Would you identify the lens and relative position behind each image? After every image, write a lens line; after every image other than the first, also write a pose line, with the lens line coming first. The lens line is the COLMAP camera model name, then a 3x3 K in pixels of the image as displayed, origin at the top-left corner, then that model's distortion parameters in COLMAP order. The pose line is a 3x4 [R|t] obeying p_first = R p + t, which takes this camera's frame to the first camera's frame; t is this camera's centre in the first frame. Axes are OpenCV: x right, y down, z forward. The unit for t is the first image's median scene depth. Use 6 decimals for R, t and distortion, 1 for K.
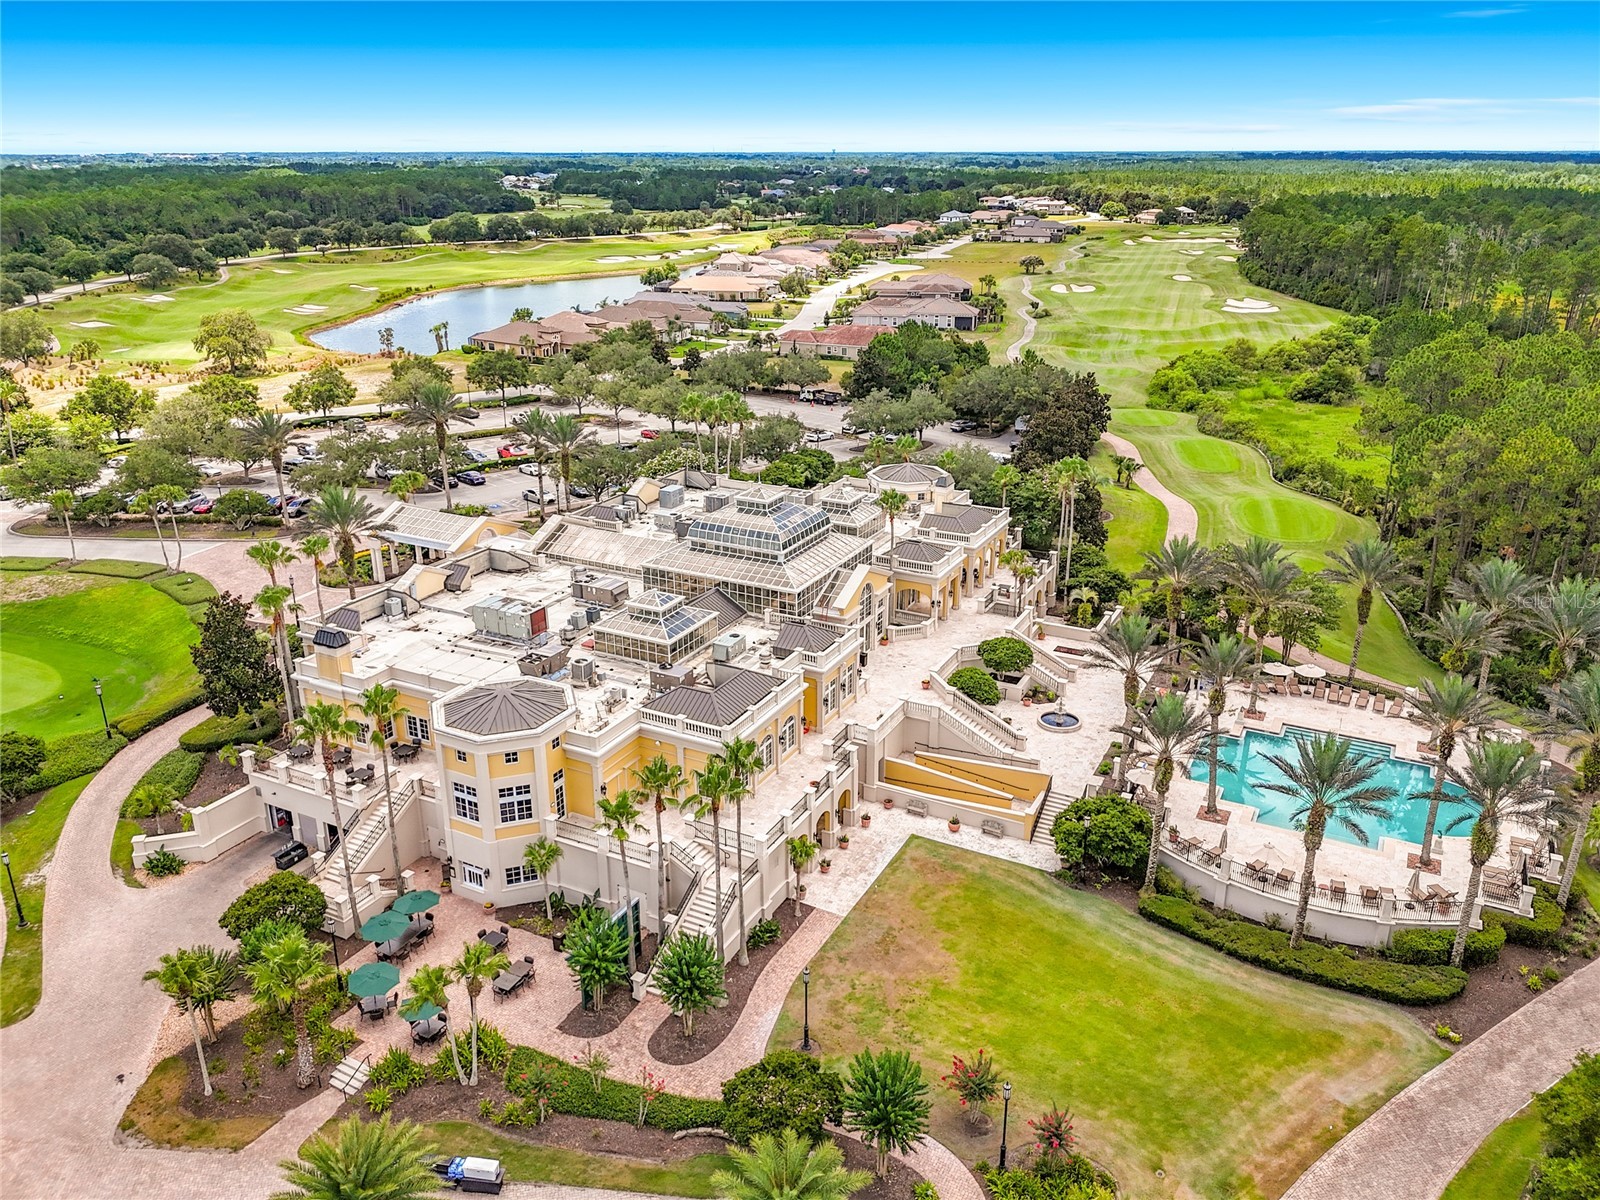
lens RADIAL K [[1183.6, 0, 807.9], [0, 1183.6, 607.9], [0, 0, 1]] dist [0.050870, -0.047443]
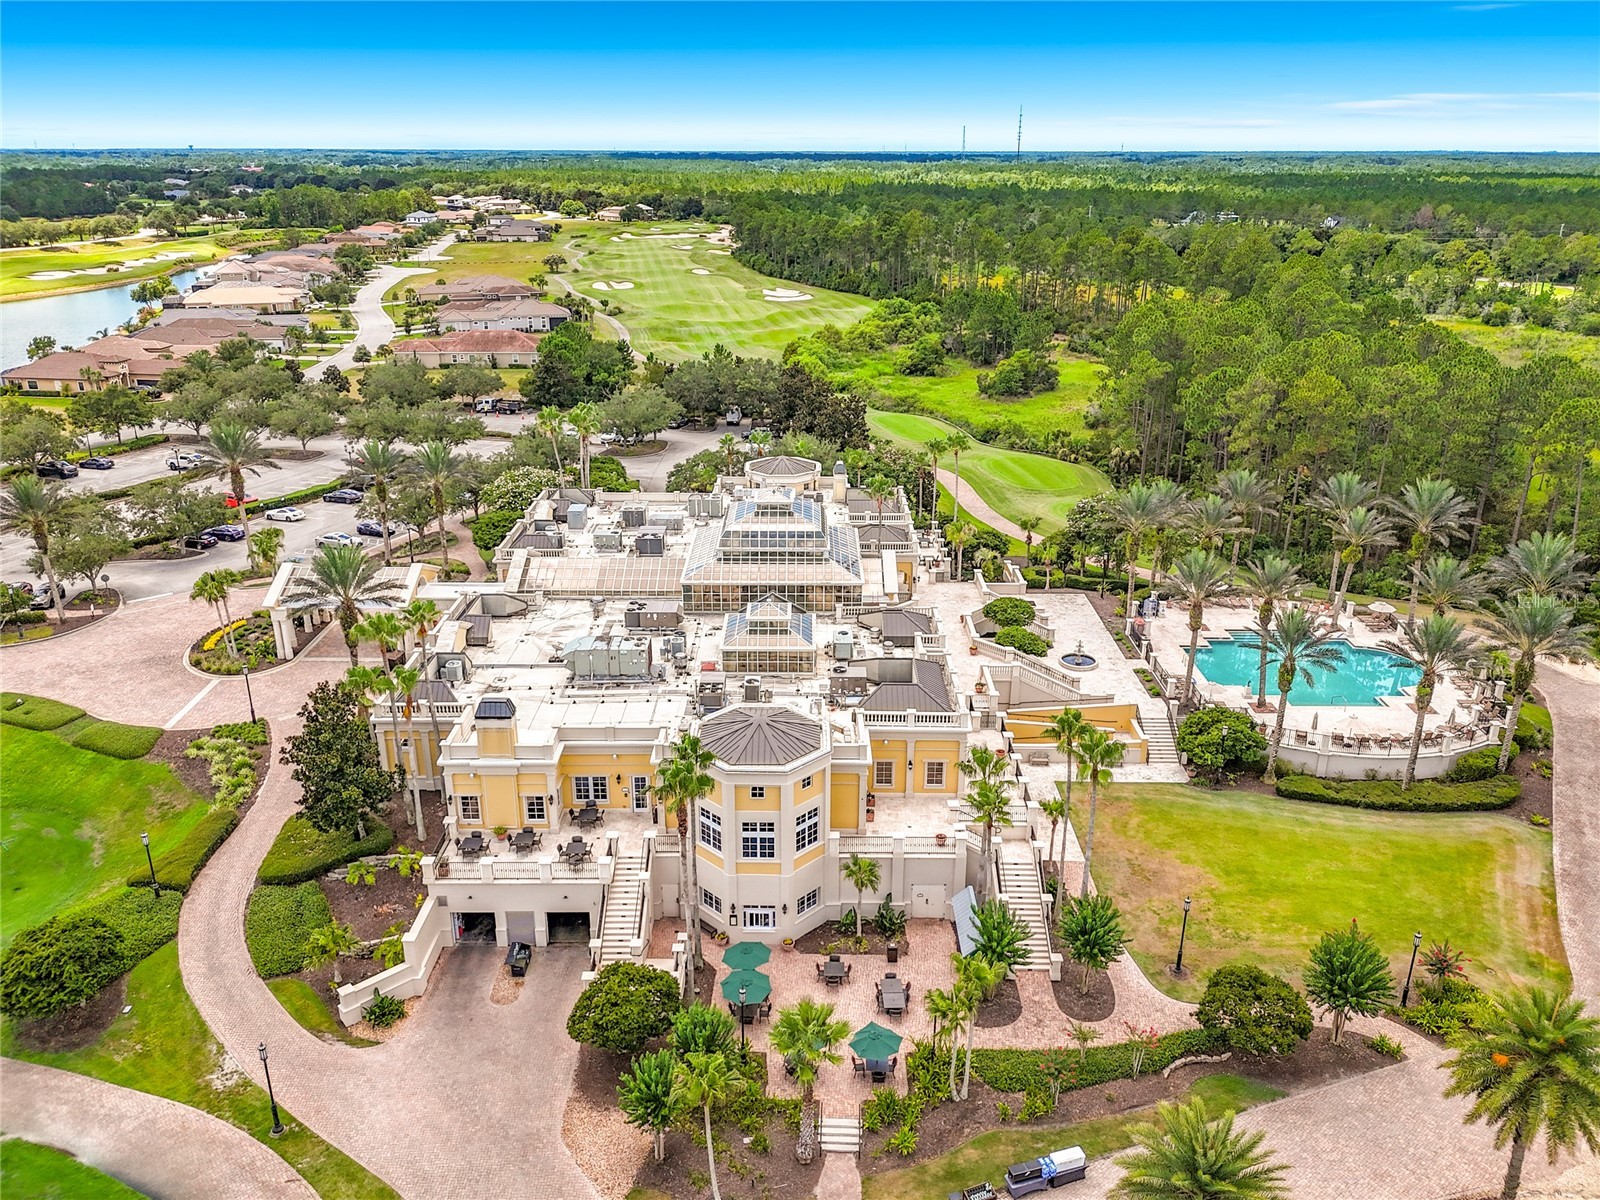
lens RADIAL K [[1183.6, 0, 803.6], [0, 1183.6, 600.2], [0, 0, 1]] dist [0.050870, -0.047443]
pose [[0.892000, -0.159401, 0.422998, -0.268357], [0.161313, 0.986399, 0.031542, -0.021403], [-0.422272, 0.040100, 0.905582, 0.051990]]
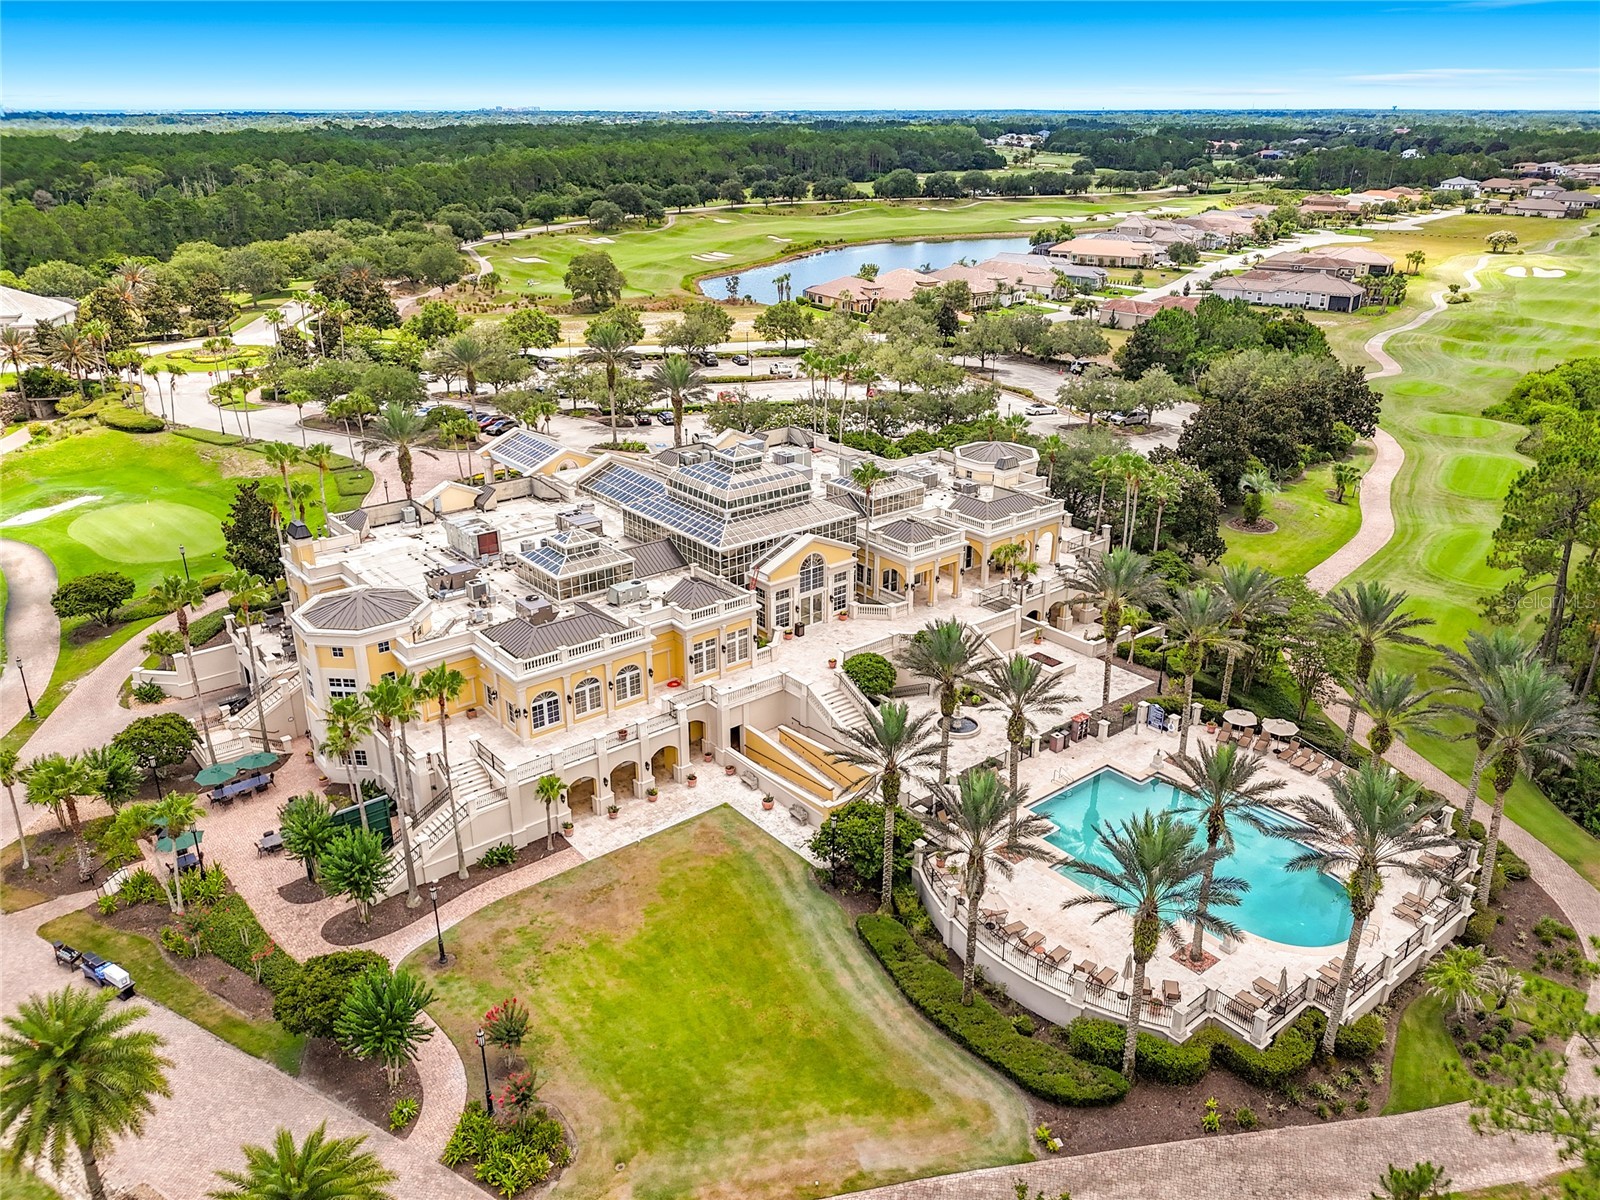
lens RADIAL K [[1183.6, 0, 802.7], [0, 1183.6, 601.1], [0, 0, 1]] dist [0.050870, -0.047443]
pose [[0.919308, 0.153945, -0.362180, 0.236580], [-0.144602, 0.988072, 0.052945, -0.019071], [0.366011, 0.003699, 0.930603, 0.047749]]
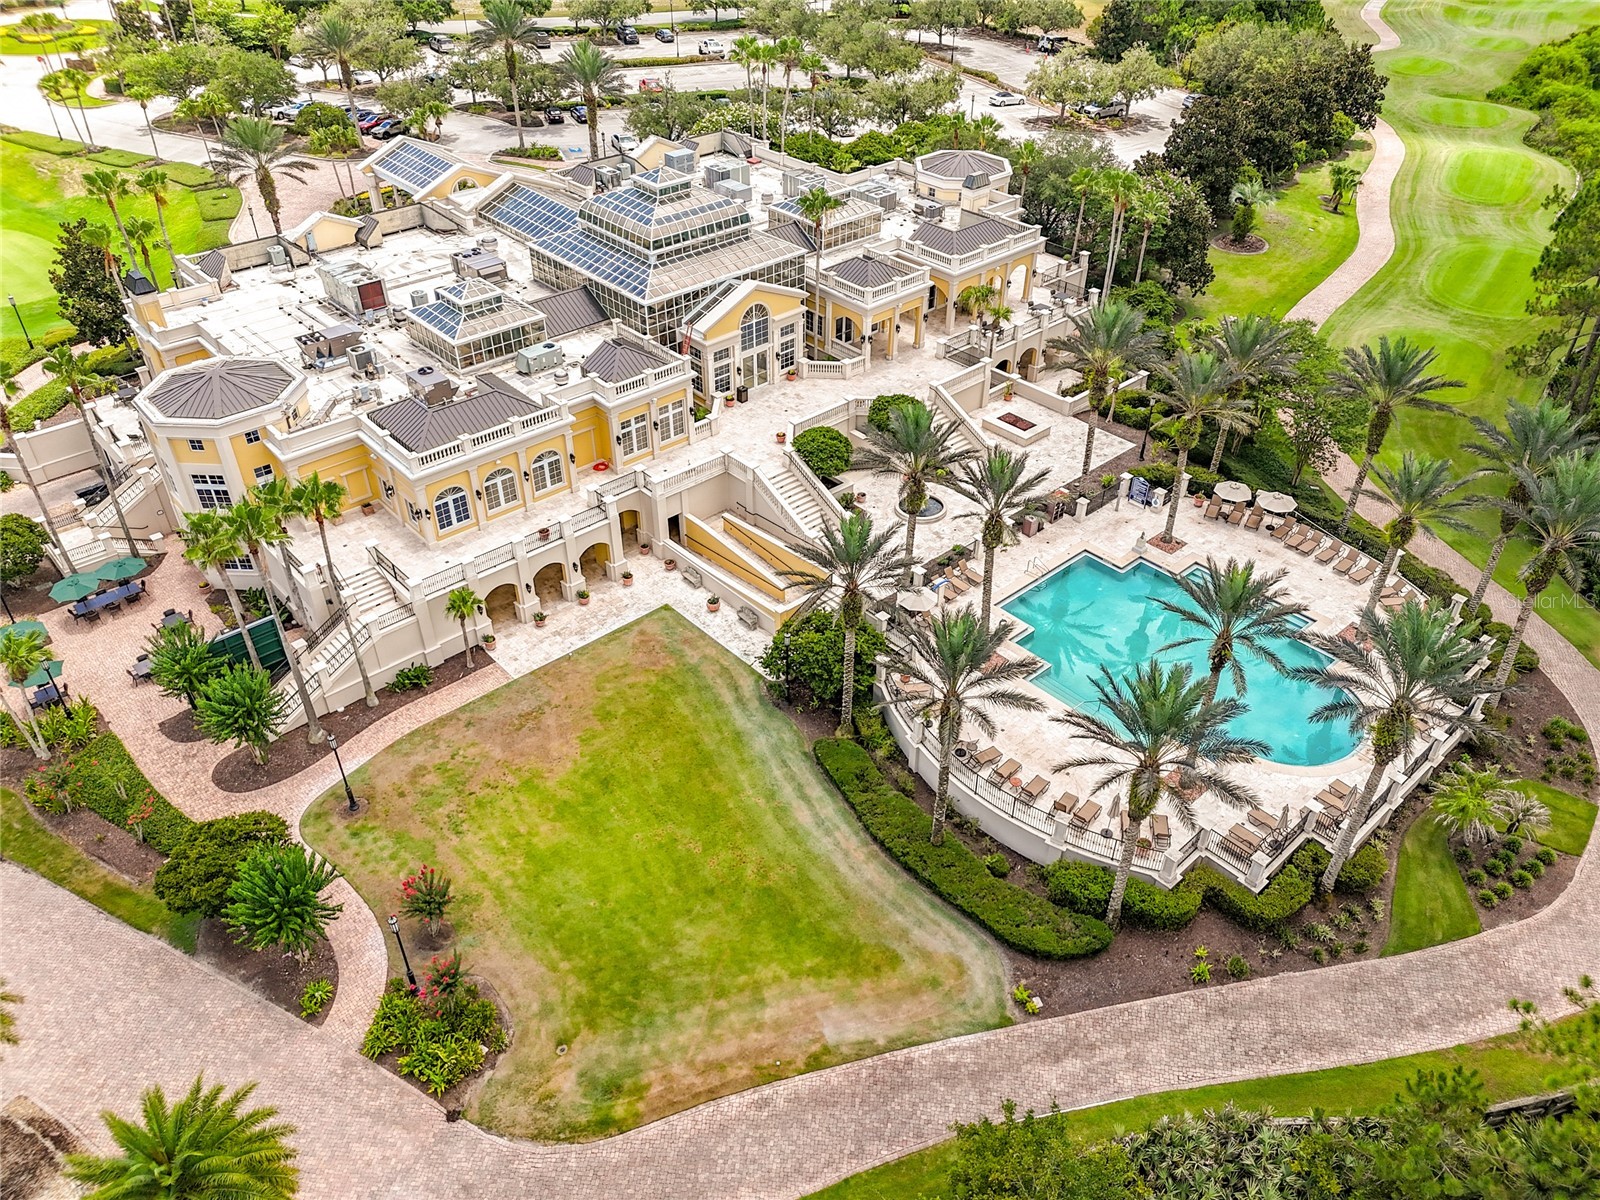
lens RADIAL K [[1183.6, 0, 800.6], [0, 1183.6, 591.3], [0, 0, 1]] dist [0.050870, -0.047443]
pose [[0.937571, 0.213034, -0.274913, 0.209535], [-0.131710, 0.949059, 0.286252, -0.042844], [0.321890, -0.232173, 0.917869, 0.106519]]
